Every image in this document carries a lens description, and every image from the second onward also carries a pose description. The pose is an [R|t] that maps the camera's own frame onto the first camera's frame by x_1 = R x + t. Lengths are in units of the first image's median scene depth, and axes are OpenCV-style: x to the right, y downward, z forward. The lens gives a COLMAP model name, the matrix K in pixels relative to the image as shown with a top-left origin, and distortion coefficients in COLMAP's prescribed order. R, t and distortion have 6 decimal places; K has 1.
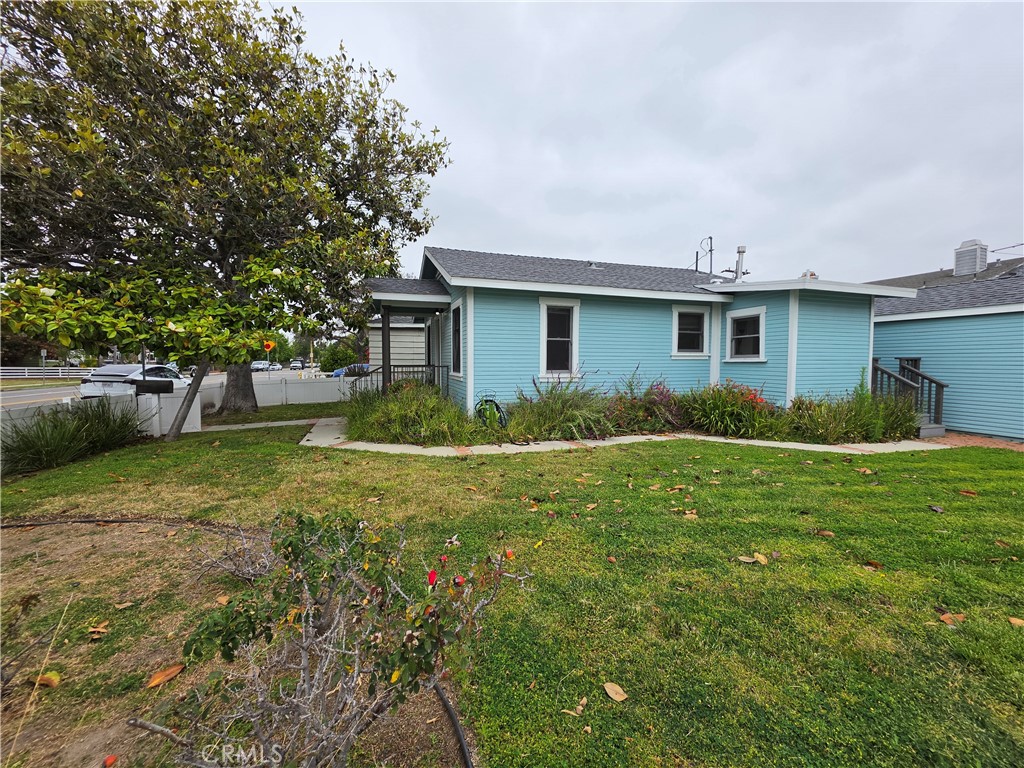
lens RADIAL K [[410.9, 0, 509.9], [0, 410.9, 378.4], [0, 0, 1]] dist [-0.001708, -0.000255]
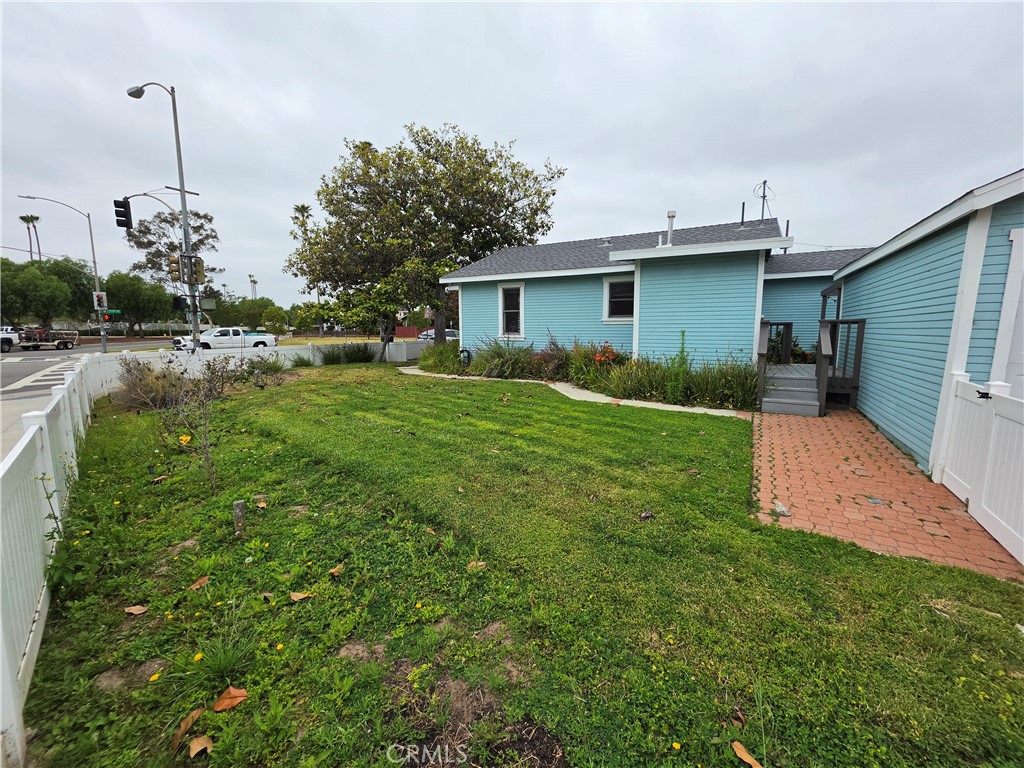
lens RADIAL K [[410.9, 0, 509.9], [0, 410.9, 378.4], [0, 0, 1]] dist [-0.001708, -0.000255]
pose [[0.652958, 0.090192, -0.752005, 1.223646], [-0.029412, 0.995155, 0.093817, 0.005632], [0.756823, -0.039141, 0.652447, 0.026764]]
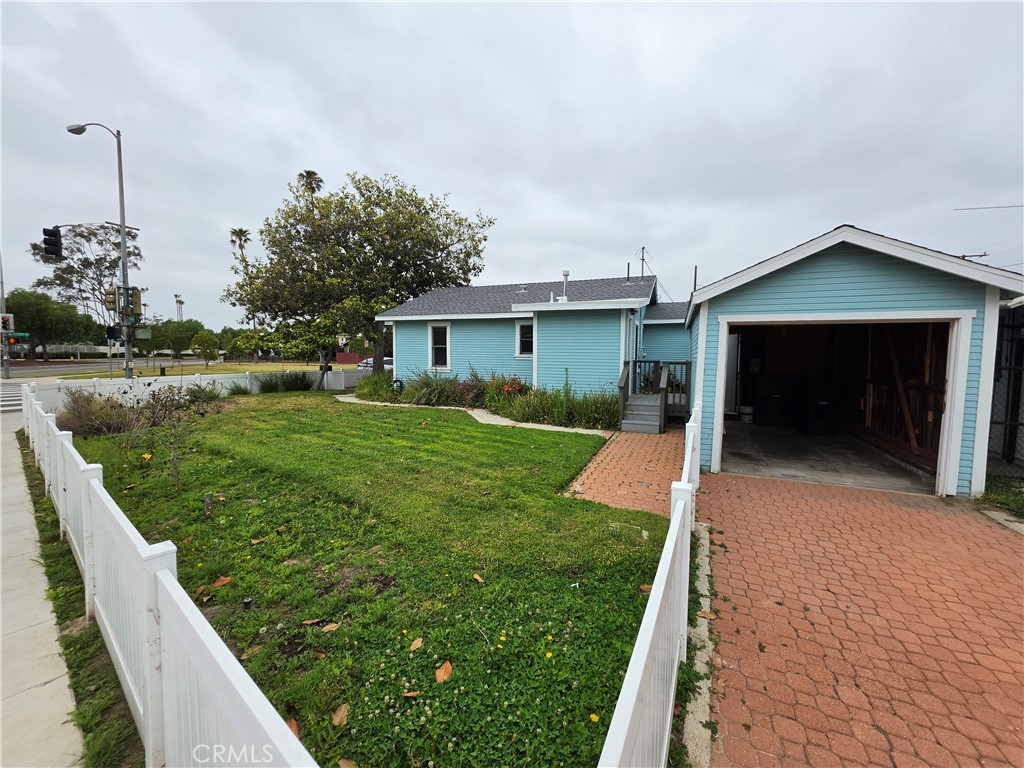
lens RADIAL K [[410.9, 0, 509.9], [0, 410.9, 378.4], [0, 0, 1]] dist [-0.001708, -0.000255]
pose [[0.743917, 0.046164, -0.666676, 1.437300], [-0.038240, 0.998917, 0.026500, -0.020802], [0.667177, 0.005780, 0.744877, -0.057628]]
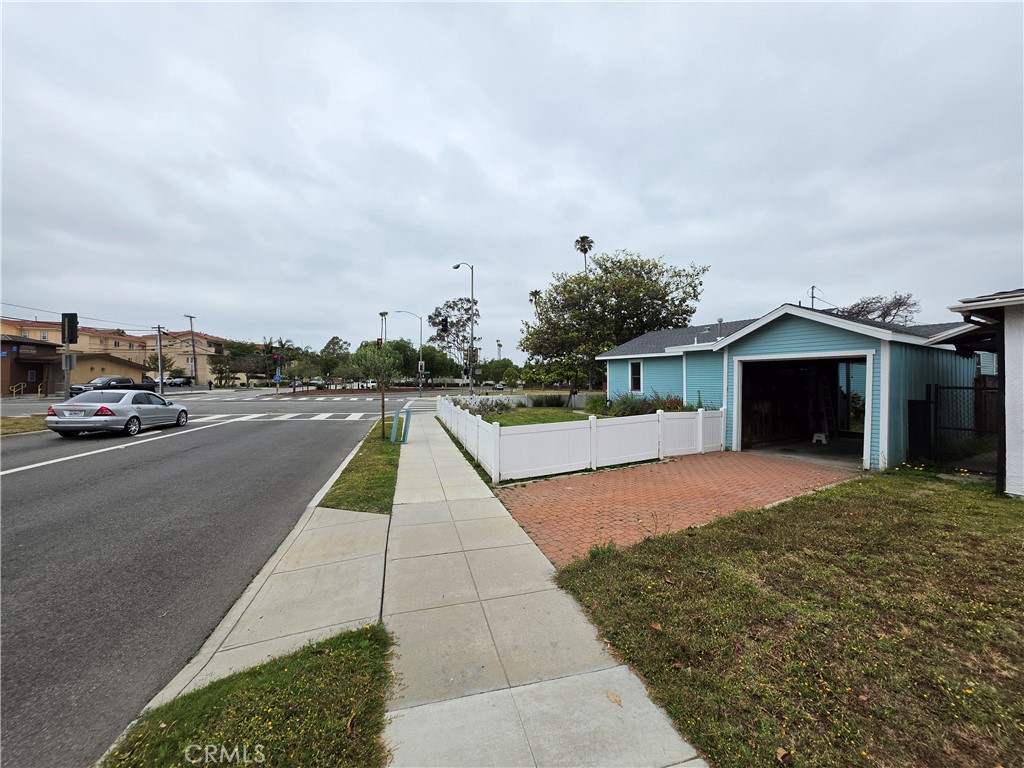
lens RADIAL K [[410.9, 0, 509.9], [0, 410.9, 378.4], [0, 0, 1]] dist [-0.001708, -0.000255]
pose [[0.187619, -0.007833, -0.982211, 2.273709], [-0.047169, 0.998743, -0.016975, -0.010013], [0.981109, 0.049514, 0.187014, -0.153047]]
